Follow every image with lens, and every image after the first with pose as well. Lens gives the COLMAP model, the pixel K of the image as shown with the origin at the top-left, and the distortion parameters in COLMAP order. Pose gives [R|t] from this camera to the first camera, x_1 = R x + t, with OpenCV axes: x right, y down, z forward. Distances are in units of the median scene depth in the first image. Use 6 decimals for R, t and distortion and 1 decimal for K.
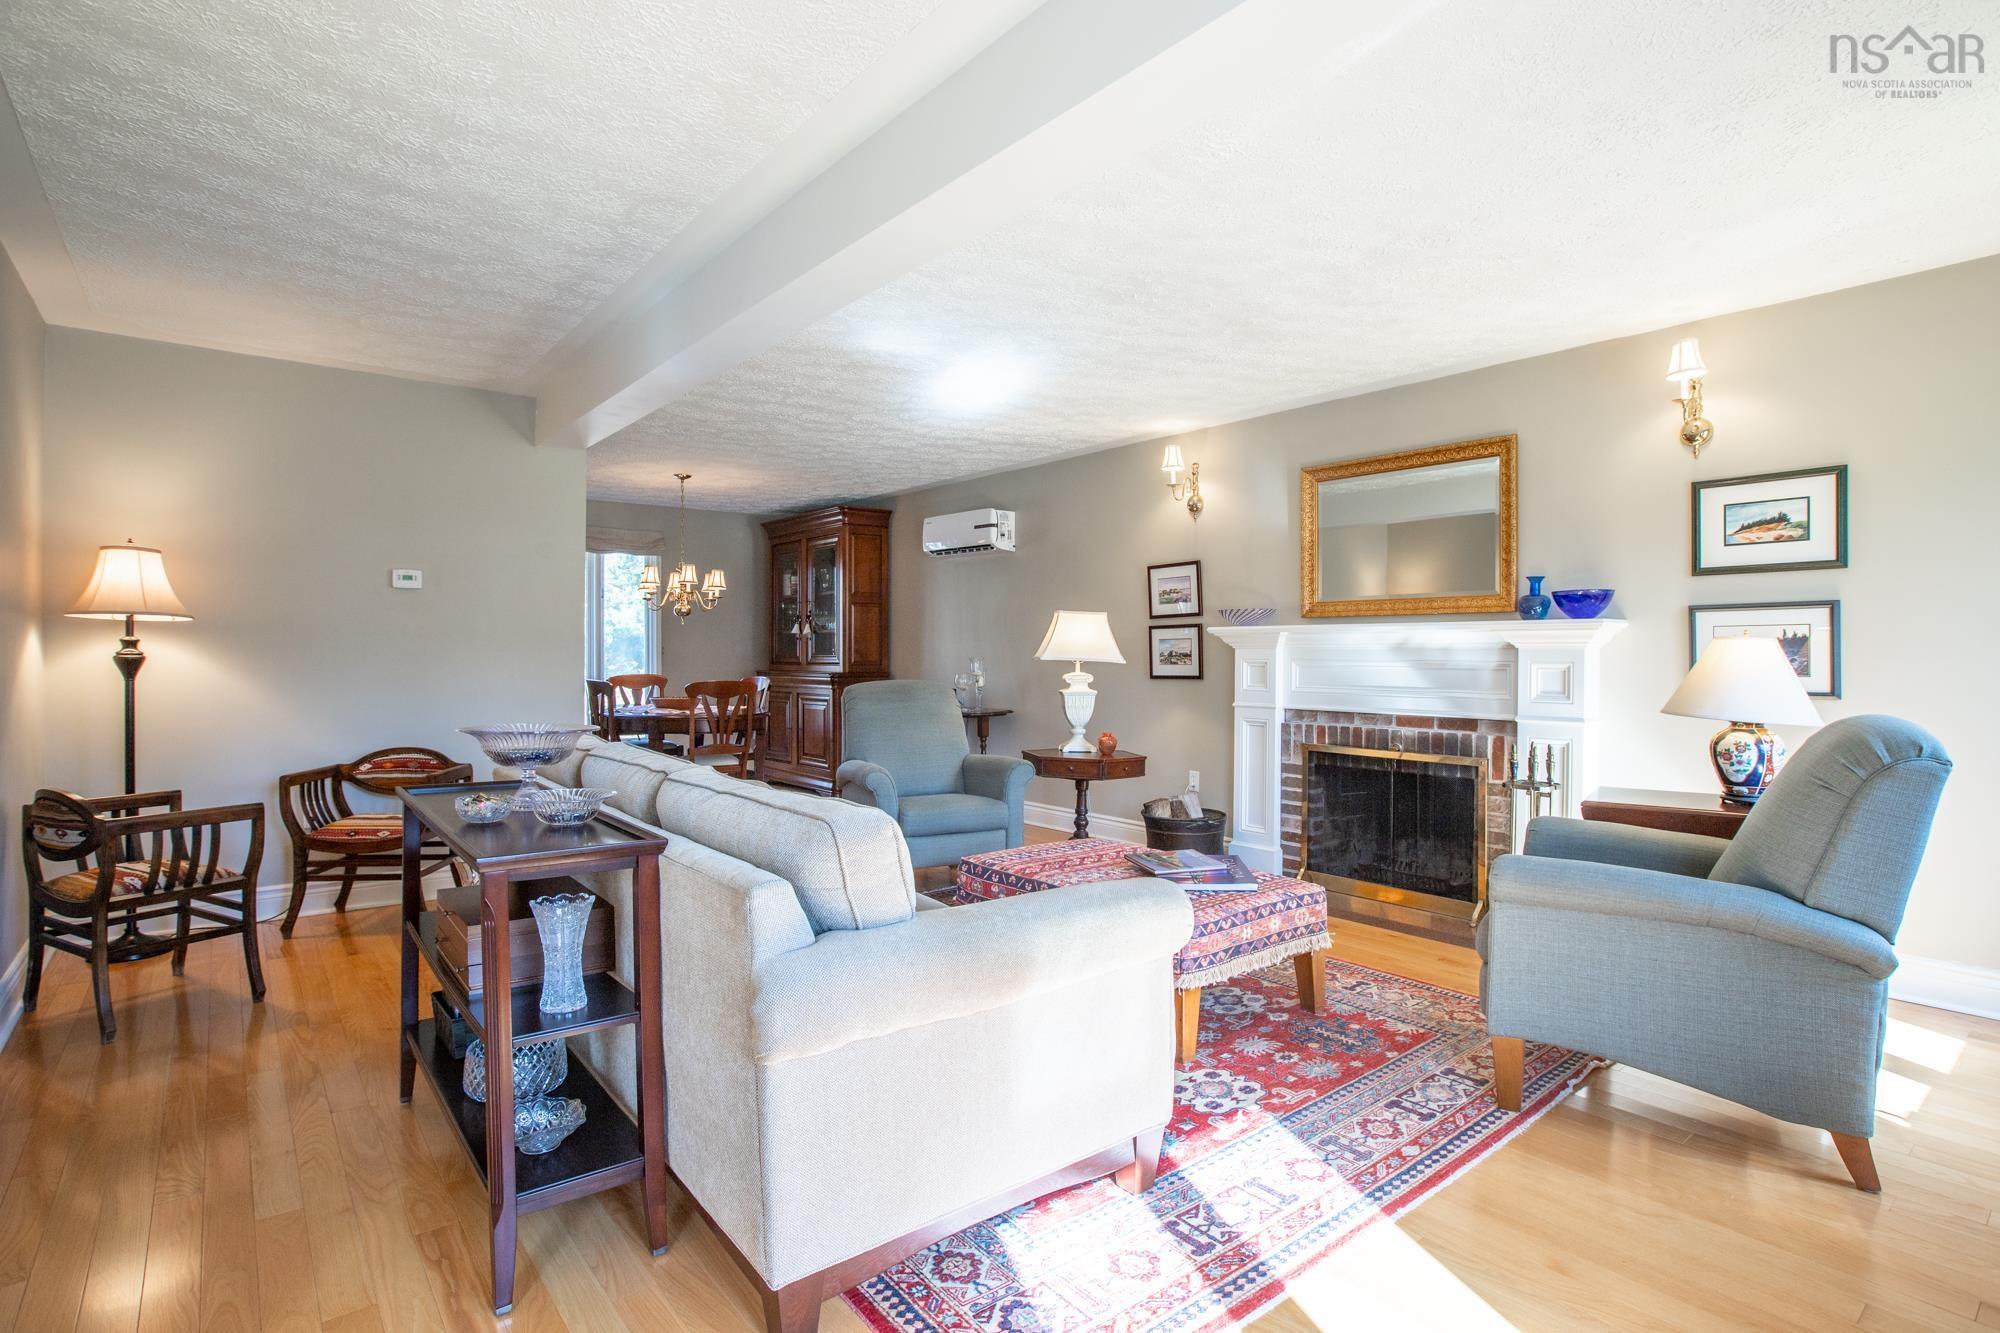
lens RADIAL K [[978.3, 0, 1007.8], [0, 978.3, 672.7], [0, 0, 1]] dist [-0.053511, 0.025053]
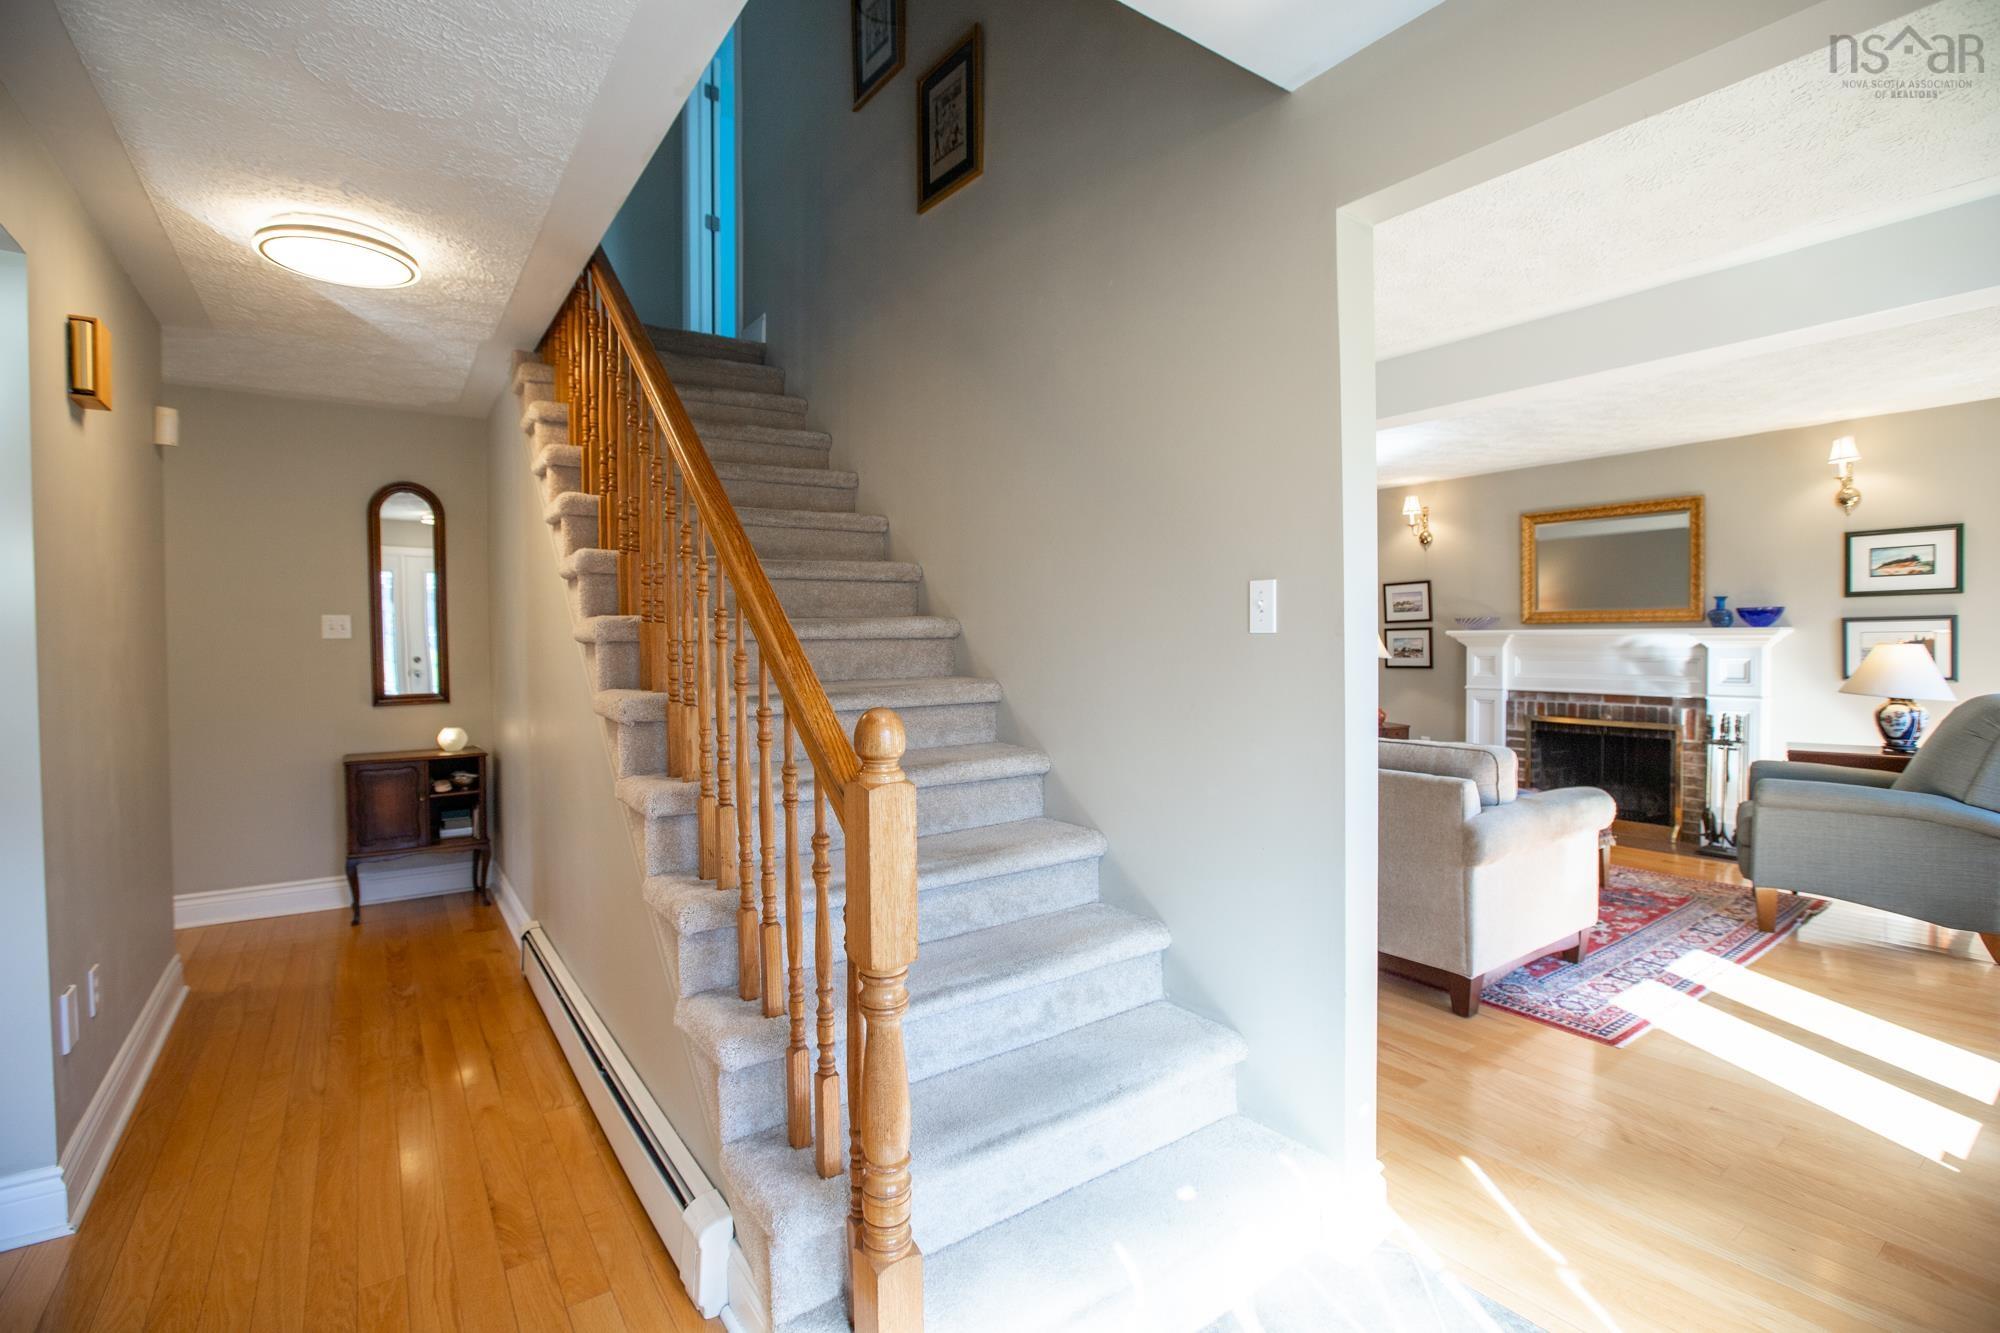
lens RADIAL K [[910.3, 0, 1000.0], [0, 910.3, 666.5], [0, 0, 1]] dist [-0.035357, 0.009740]
pose [[0.998256, -0.007994, -0.058483, -0.453348], [0.008697, 0.999893, 0.011776, -0.022225], [0.058383, -0.012264, 0.998219, -0.390885]]
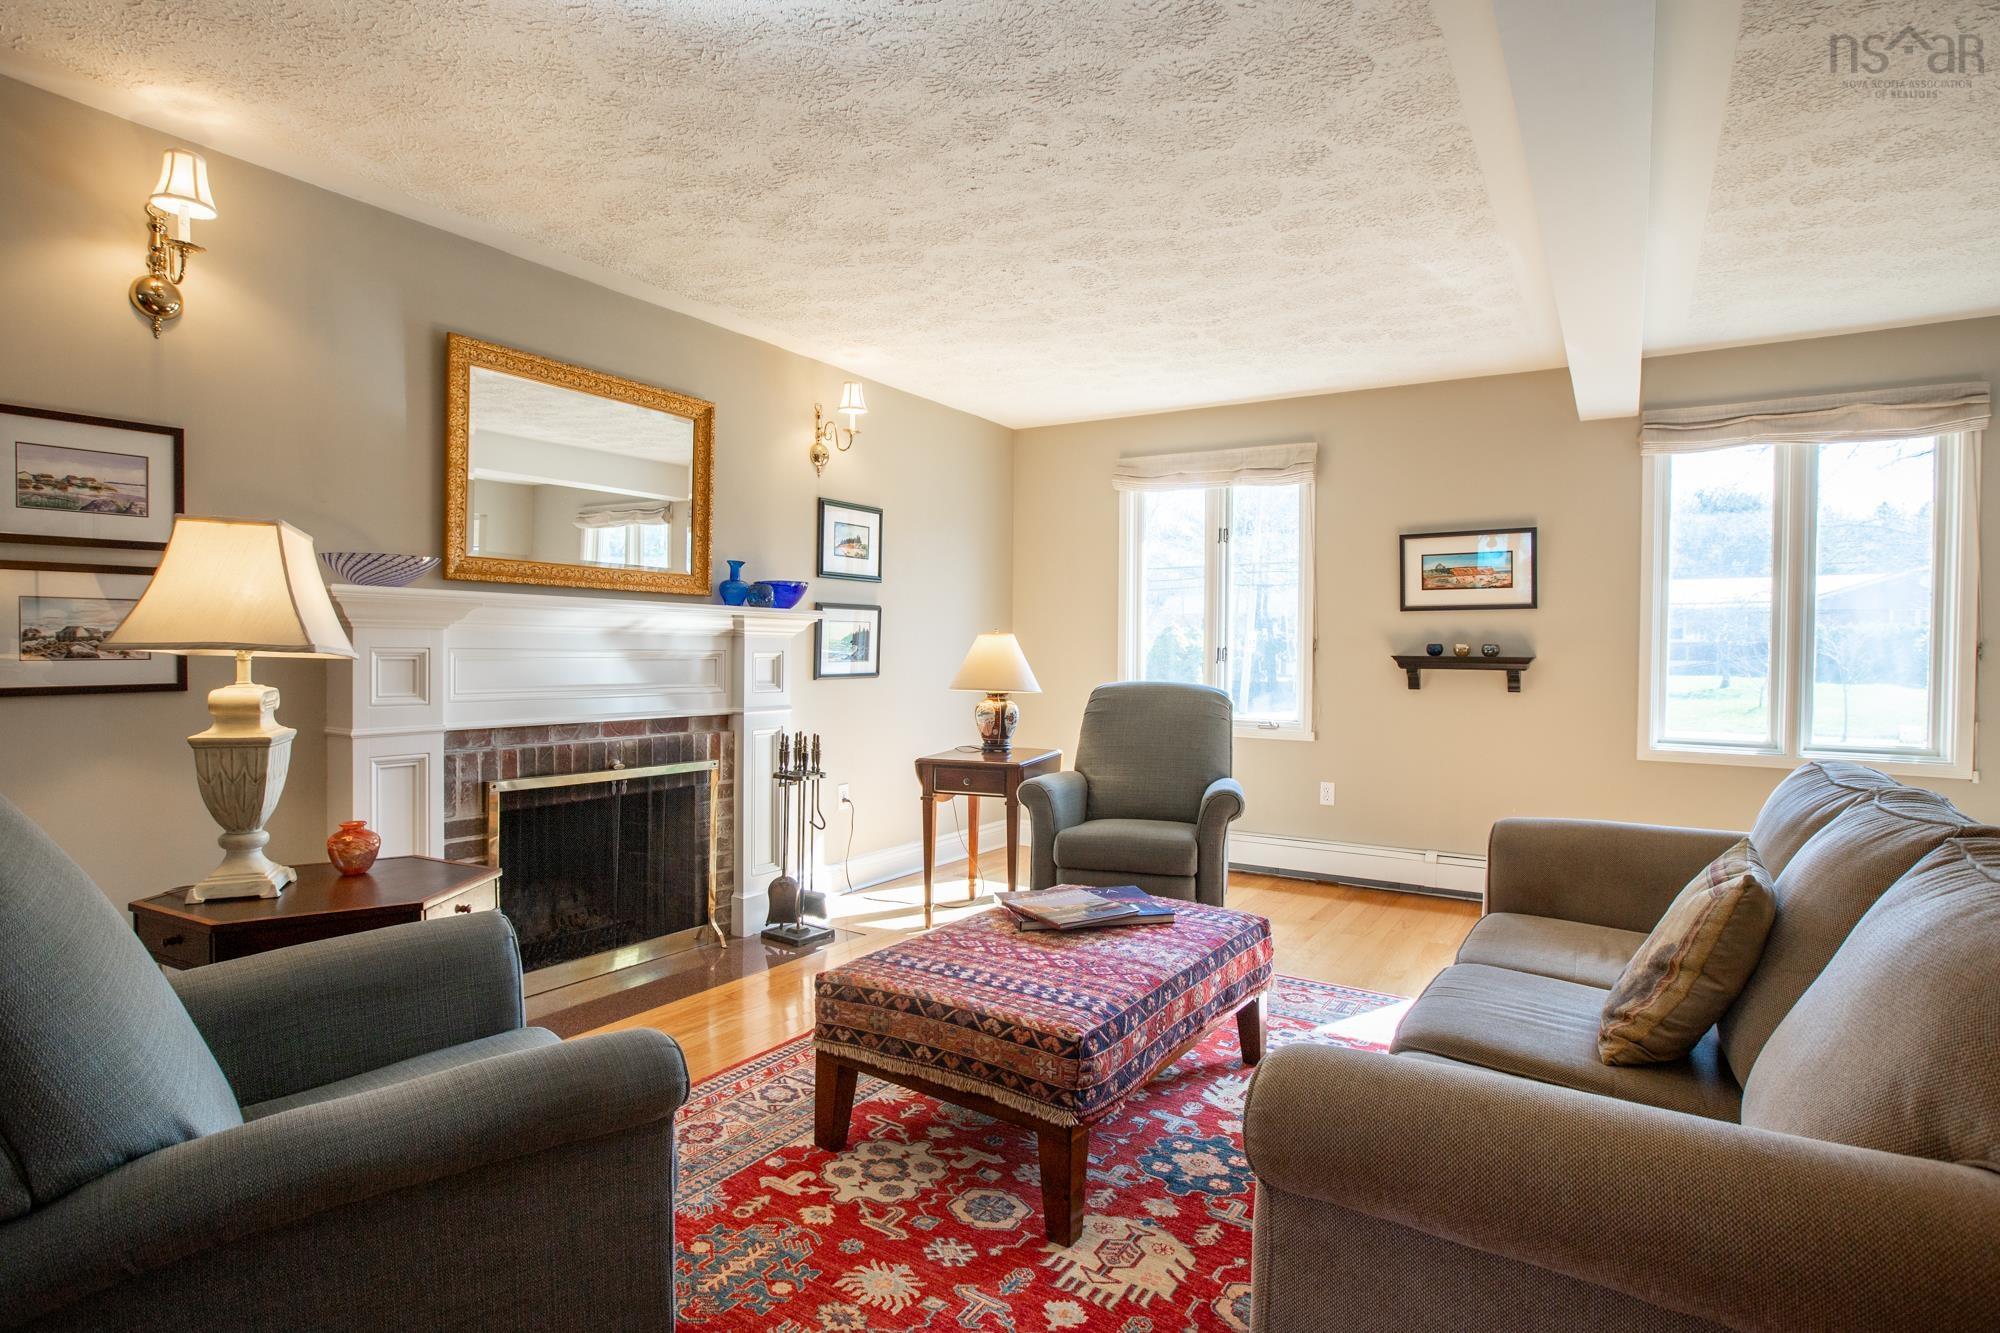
lens RADIAL K [[978.3, 0, 1007.8], [0, 978.3, 672.7], [0, 0, 1]] dist [-0.053511, 0.025053]
pose [[-0.290265, -0.028772, 0.956514, -0.475630], [0.006444, 0.999466, 0.032019, -0.019491], [-0.956925, 0.015458, -0.289925, 1.066734]]
